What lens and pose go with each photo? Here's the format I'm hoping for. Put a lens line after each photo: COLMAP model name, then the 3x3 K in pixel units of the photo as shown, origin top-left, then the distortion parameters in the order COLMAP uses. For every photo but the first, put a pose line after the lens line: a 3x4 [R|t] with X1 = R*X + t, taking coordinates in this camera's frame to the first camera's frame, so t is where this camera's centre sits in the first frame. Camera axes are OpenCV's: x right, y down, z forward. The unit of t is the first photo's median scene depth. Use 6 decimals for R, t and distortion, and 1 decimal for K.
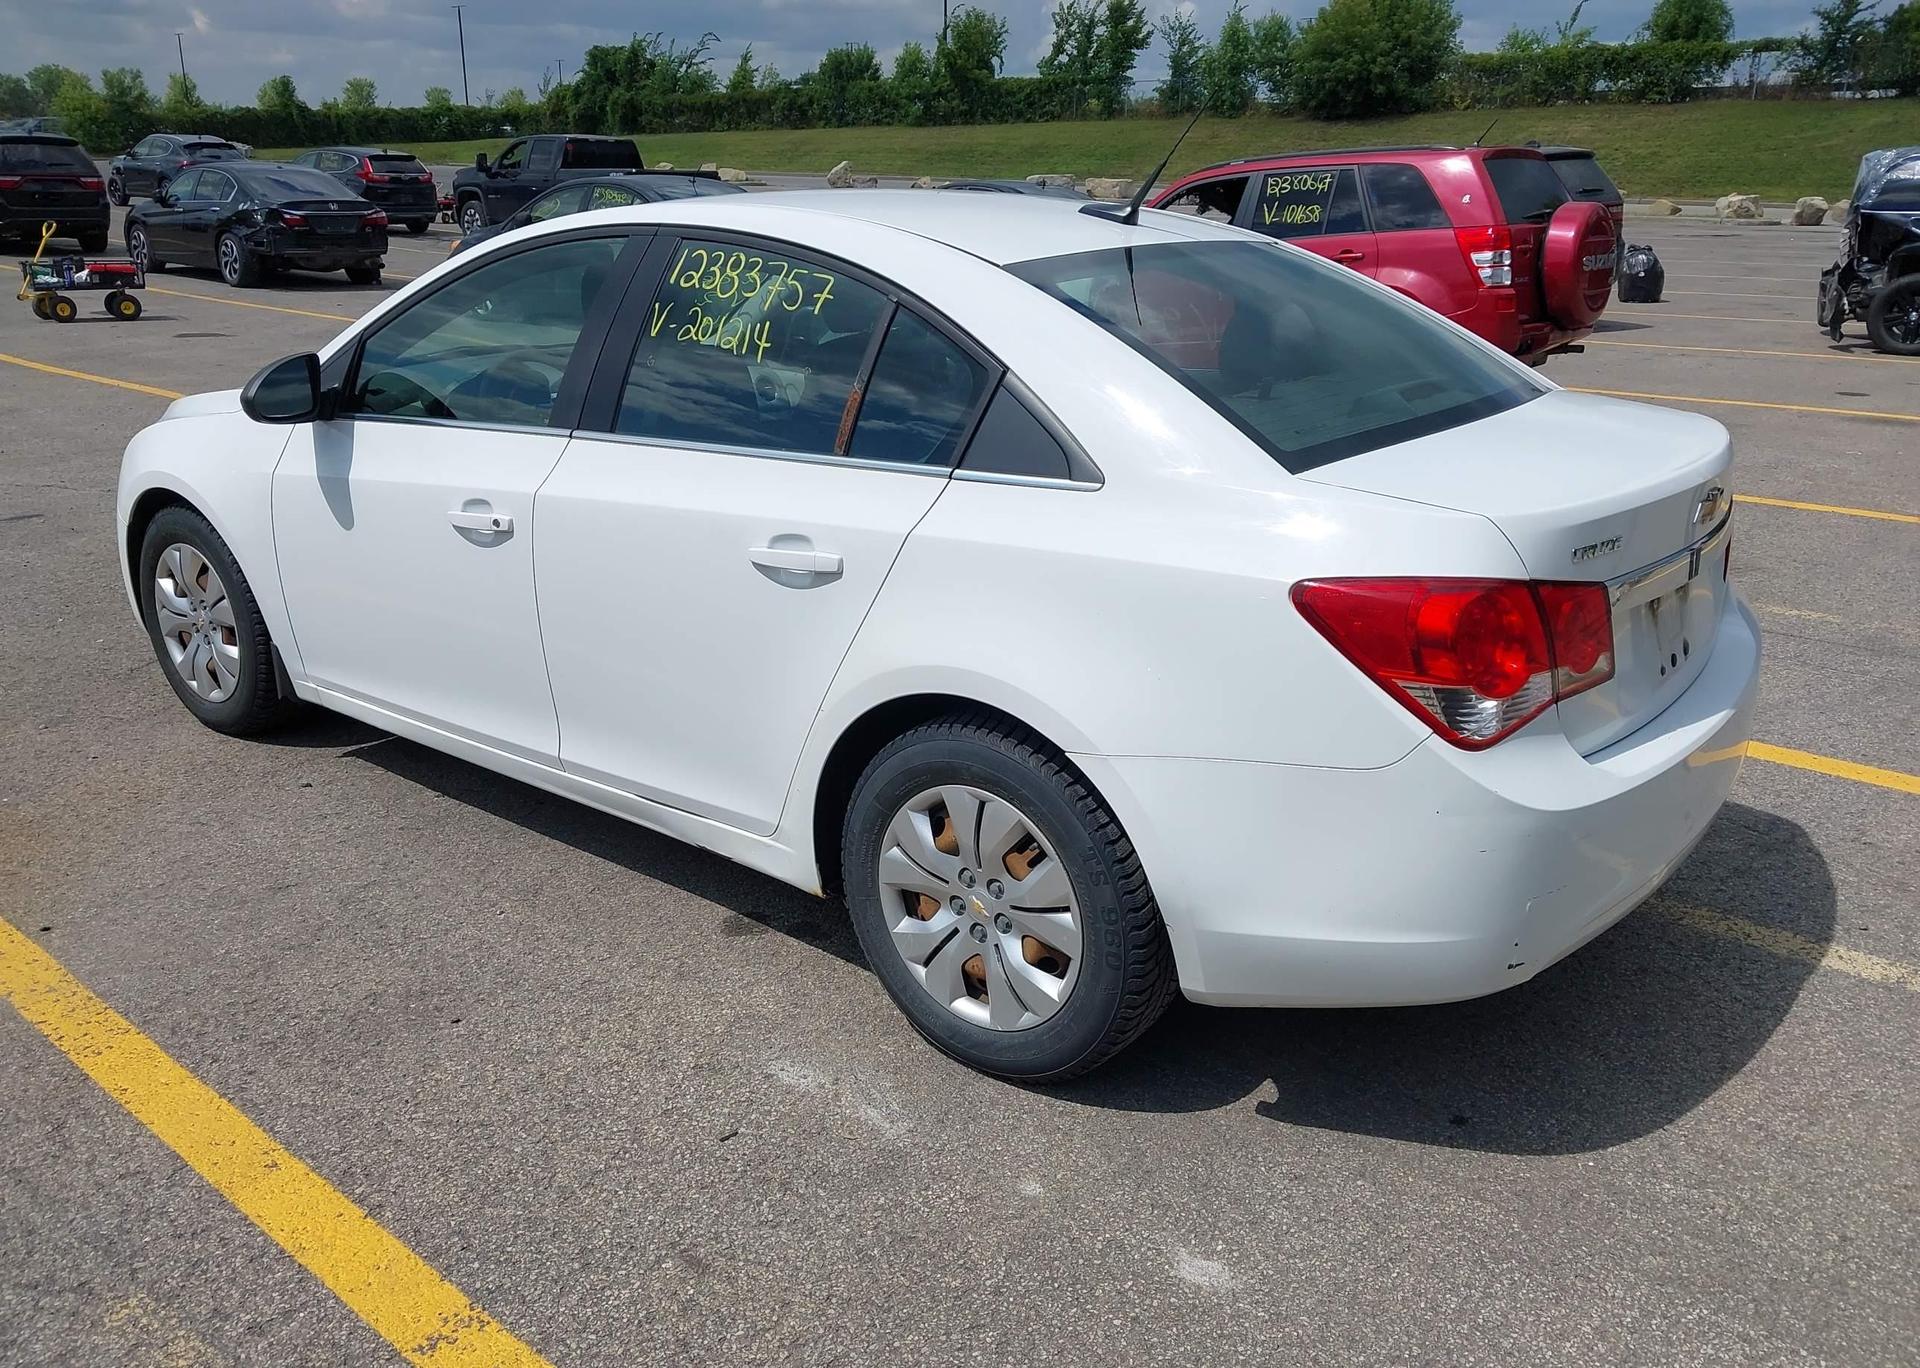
lens RADIAL K [[1545.1, 0, 952.6], [0, 1545.1, 684.3], [0, 0, 1]] dist [0.048391, -0.102204]
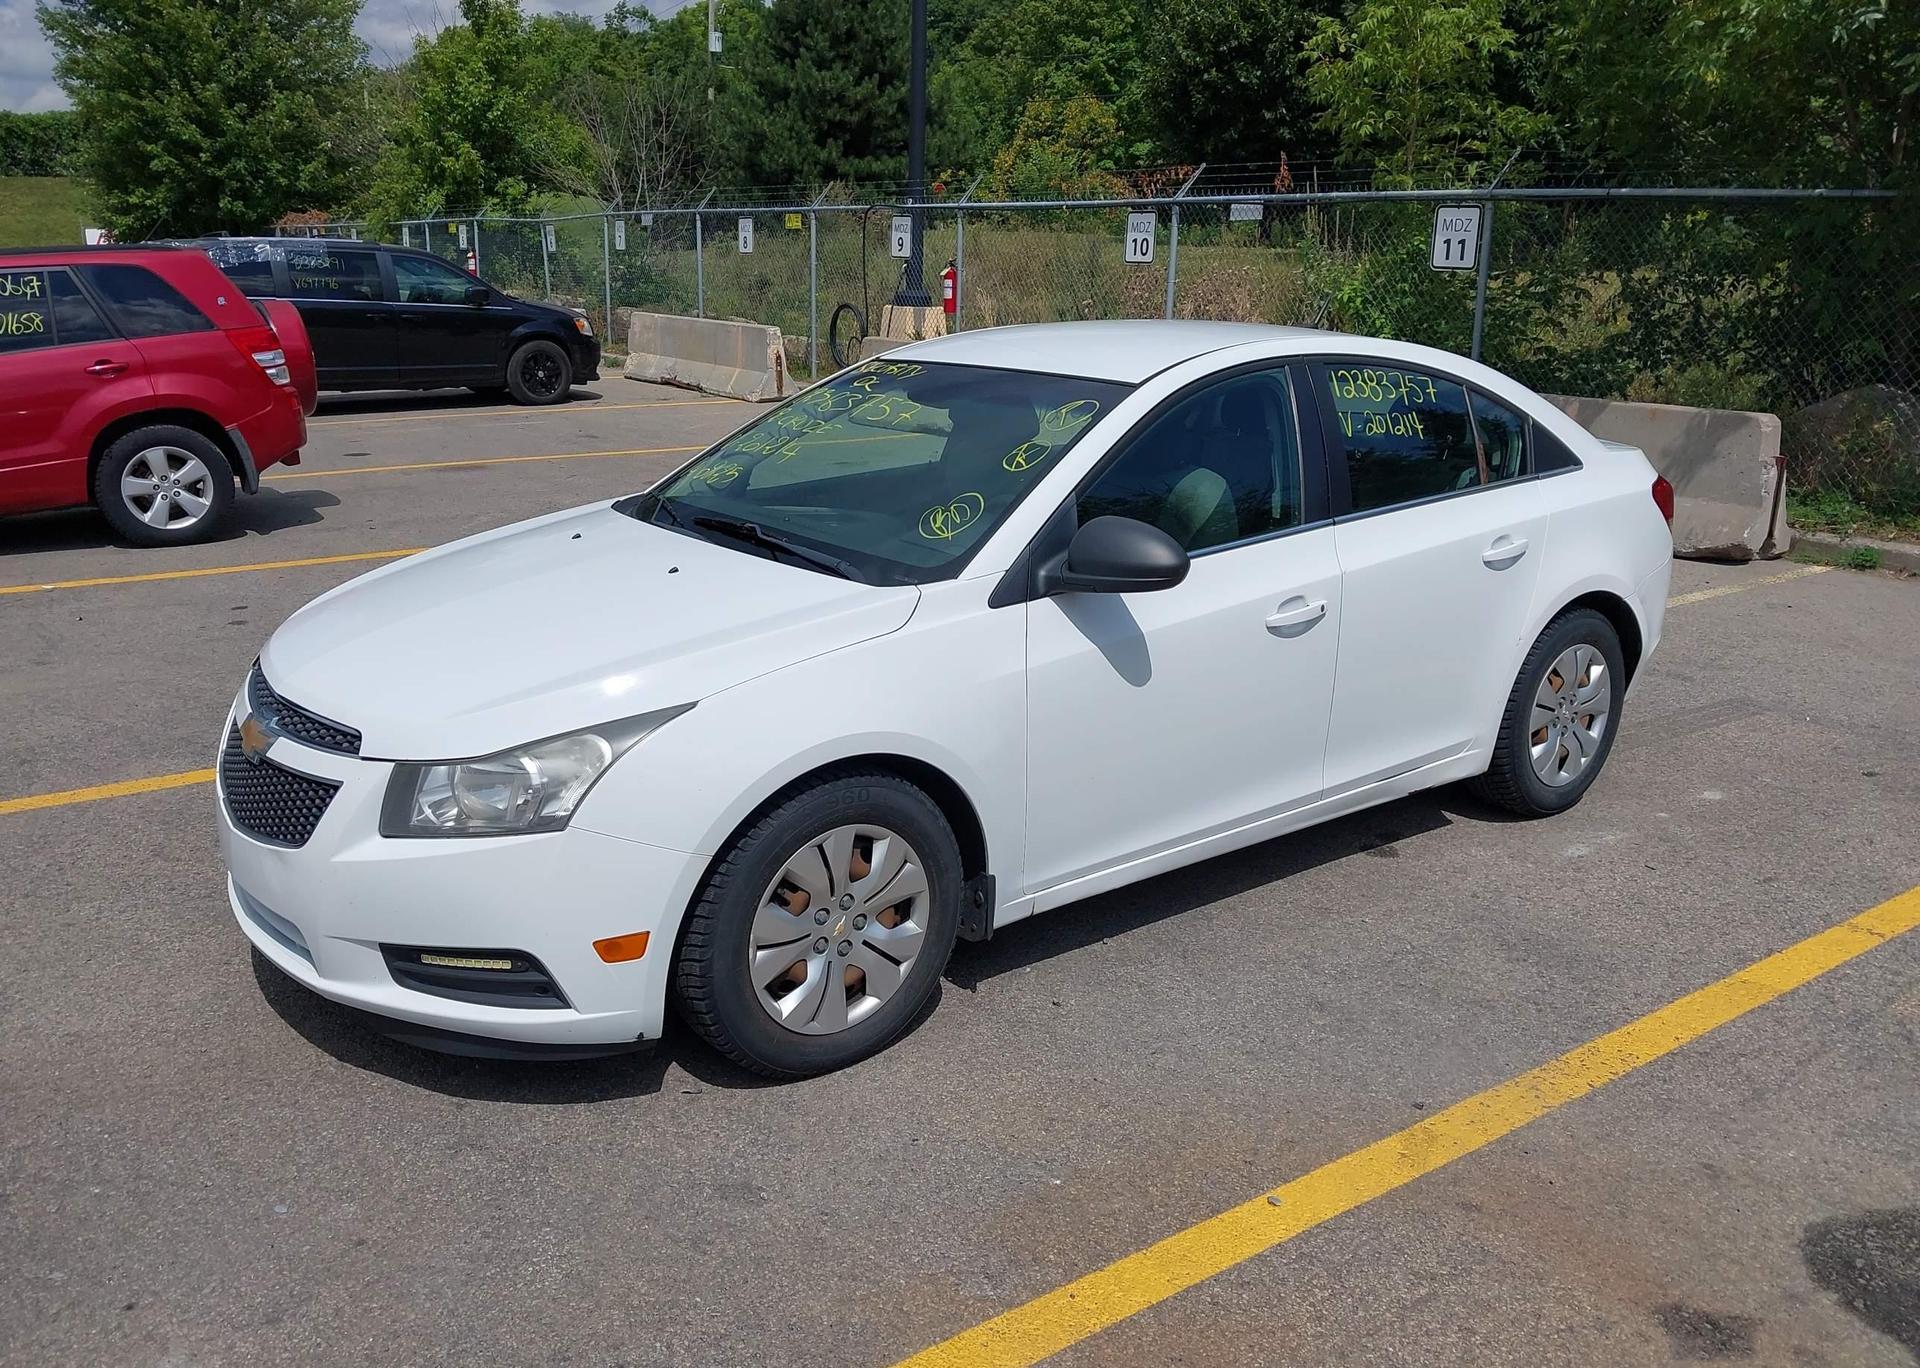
lens RADIAL K [[1550.3, 0, 960.0], [0, 1550.3, 684.0], [0, 0, 1]] dist [-0.002437, 0.013977]
pose [[0.230388, -0.259487, 0.937863, -0.178542], [0.297987, 0.936302, 0.185854, -0.042356], [-0.926350, 0.236652, 0.293037, 0.110441]]
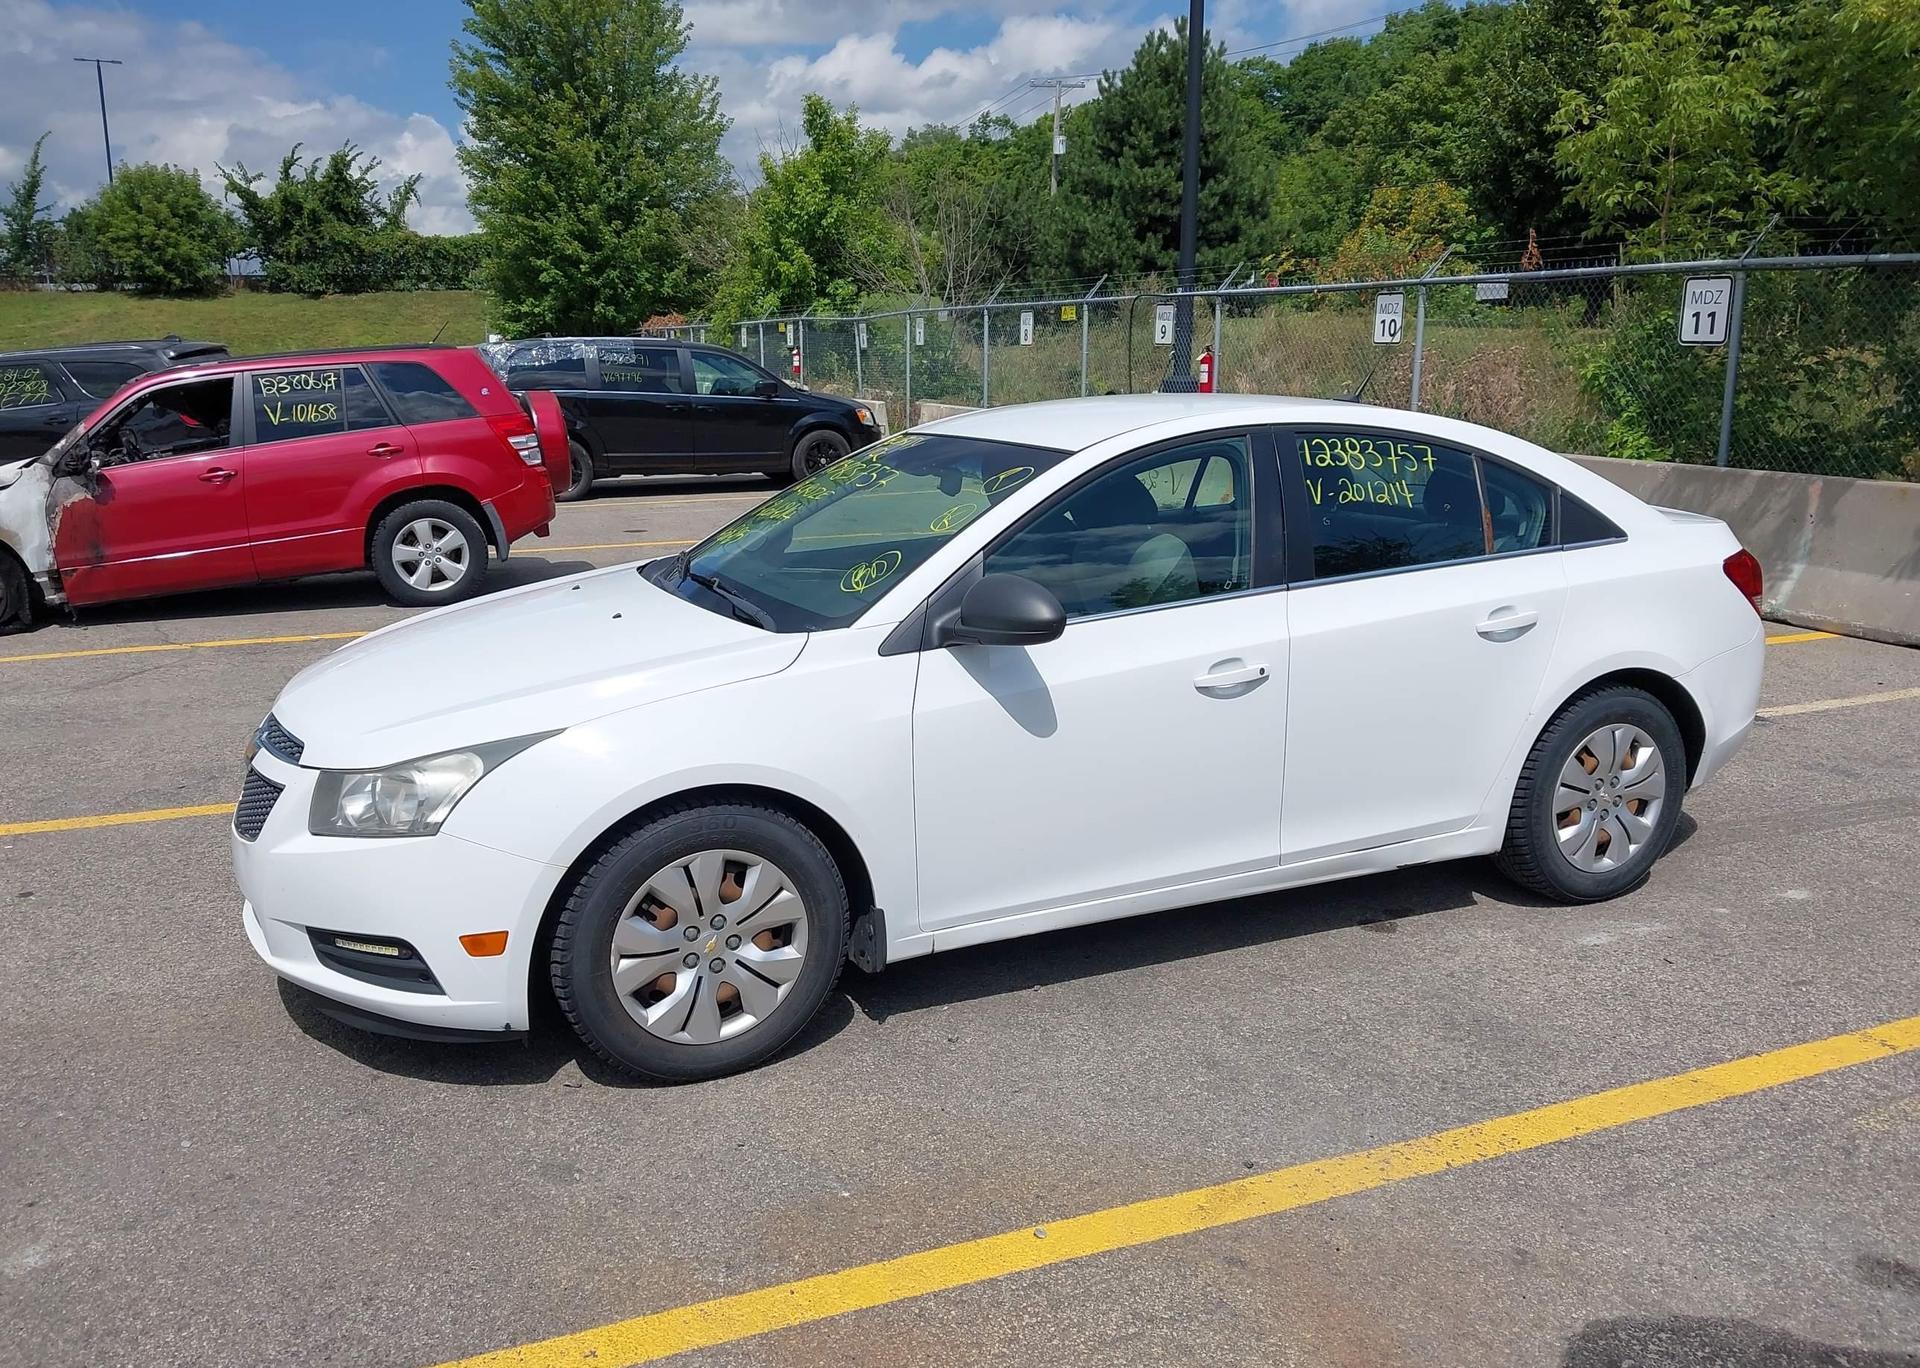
lens RADIAL K [[1538.9, 0, 960.0], [0, 1538.9, 684.0], [0, 0, 1]] dist [0.018845, -0.027174]
pose [[0.443112, -0.197428, 0.874456, -0.172797], [0.292084, 0.954016, 0.067383, -0.029158], [-0.847549, 0.225556, 0.480402, 0.075266]]
